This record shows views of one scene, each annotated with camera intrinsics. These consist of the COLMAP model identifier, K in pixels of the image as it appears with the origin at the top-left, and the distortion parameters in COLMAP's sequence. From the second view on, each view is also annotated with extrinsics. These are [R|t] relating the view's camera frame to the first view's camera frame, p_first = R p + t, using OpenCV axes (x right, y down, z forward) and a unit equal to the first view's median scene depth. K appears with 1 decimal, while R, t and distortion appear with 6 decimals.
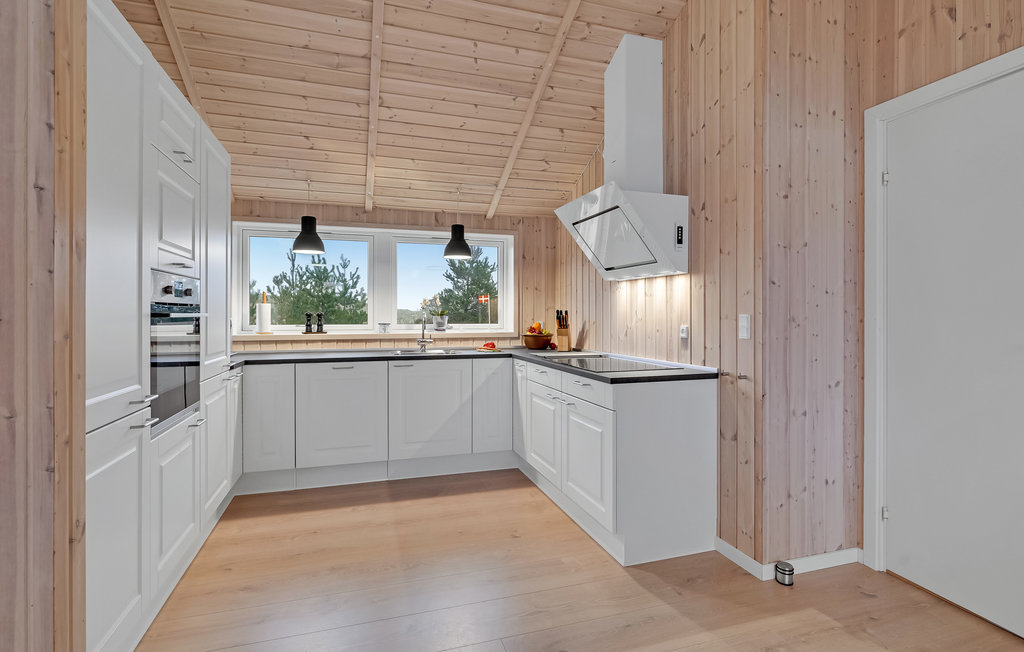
lens RADIAL K [[489.0, 0, 508.5], [0, 489.0, 314.5], [0, 0, 1]] dist [-0.004383, 0.000779]
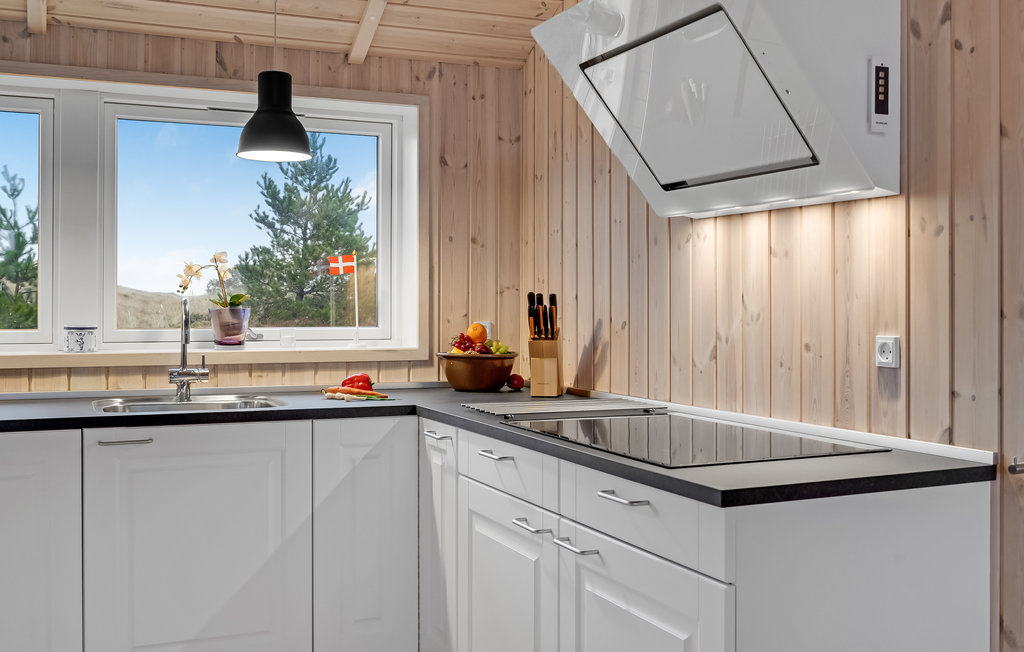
lens RADIAL K [[1030.4, 0, 498.2], [0, 1030.4, 305.3], [0, 0, 1]] dist [-0.007035, 0.000000]
pose [[0.994731, 0.000472, 0.102518, -0.016062], [-0.000653, 0.999998, 0.001732, -0.000836], [-0.102517, -0.001790, 0.994730, 0.234866]]
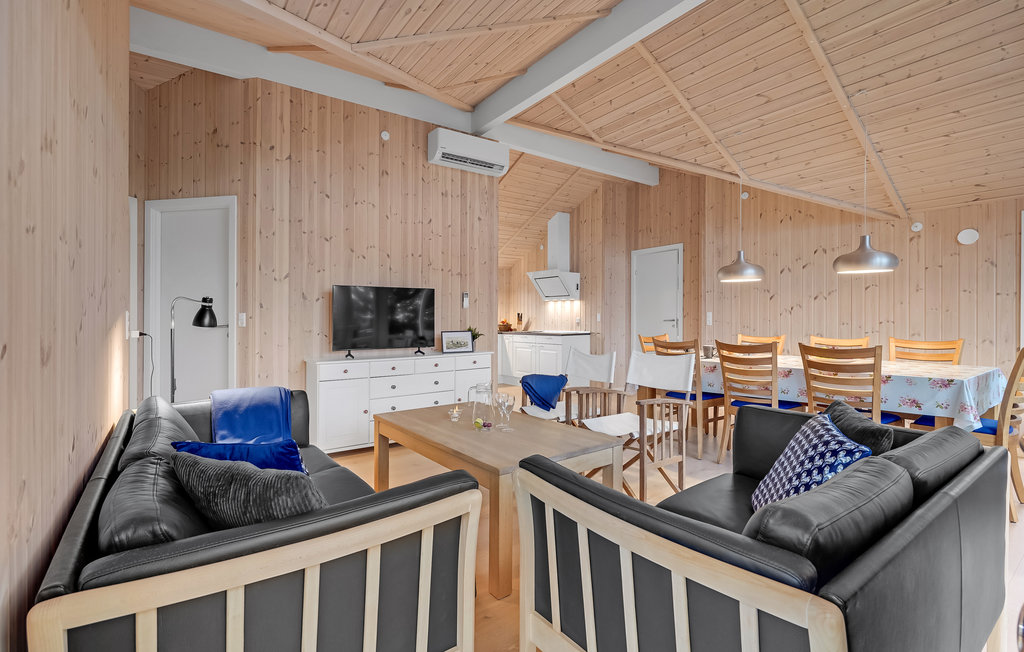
lens RADIAL K [[472.5, 0, 507.7], [0, 472.5, 335.1], [0, 0, 1]] dist [-0.007918, 0.002624]
pose [[0.947232, -0.018360, 0.320023, -0.871665], [0.007104, 0.999315, 0.036306, 0.017744], [-0.320470, -0.032117, 0.946714, -1.415782]]
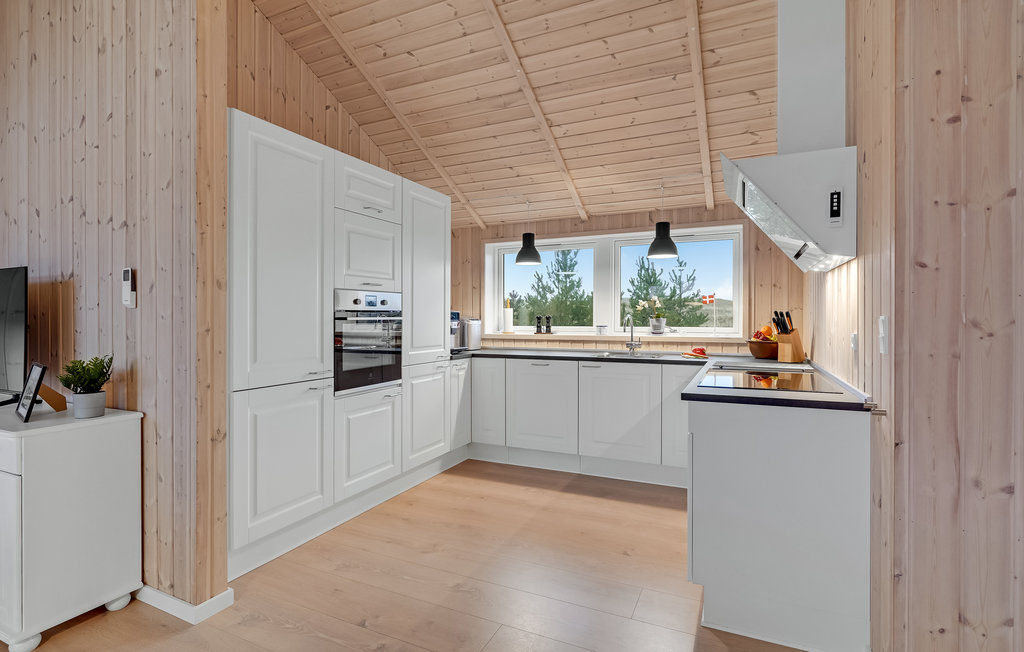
lens RADIAL K [[489.0, 0, 511.3], [0, 489.0, 318.2], [0, 0, 1]] dist [-0.004383, 0.000779]
pose [[0.734002, -0.001783, -0.679145, 0.448742], [0.003757, 0.999992, 0.001435, -0.000592], [0.679137, -0.003604, 0.734003, 0.148828]]
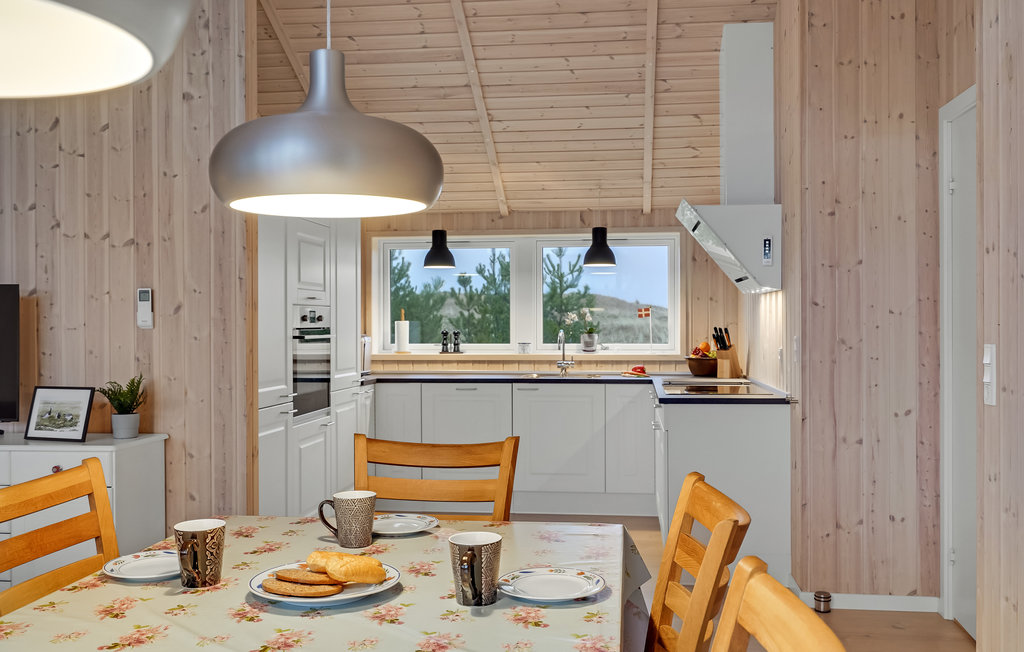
lens RADIAL K [[912.9, 0, 507.0], [0, 912.9, 316.9], [0, 0, 1]] dist [-0.003255, -0.001397]
pose [[0.906090, -0.008080, -0.423008, 0.582594], [0.005092, 0.999953, -0.008193, -0.021016], [0.423054, 0.005270, 0.906089, -0.696896]]
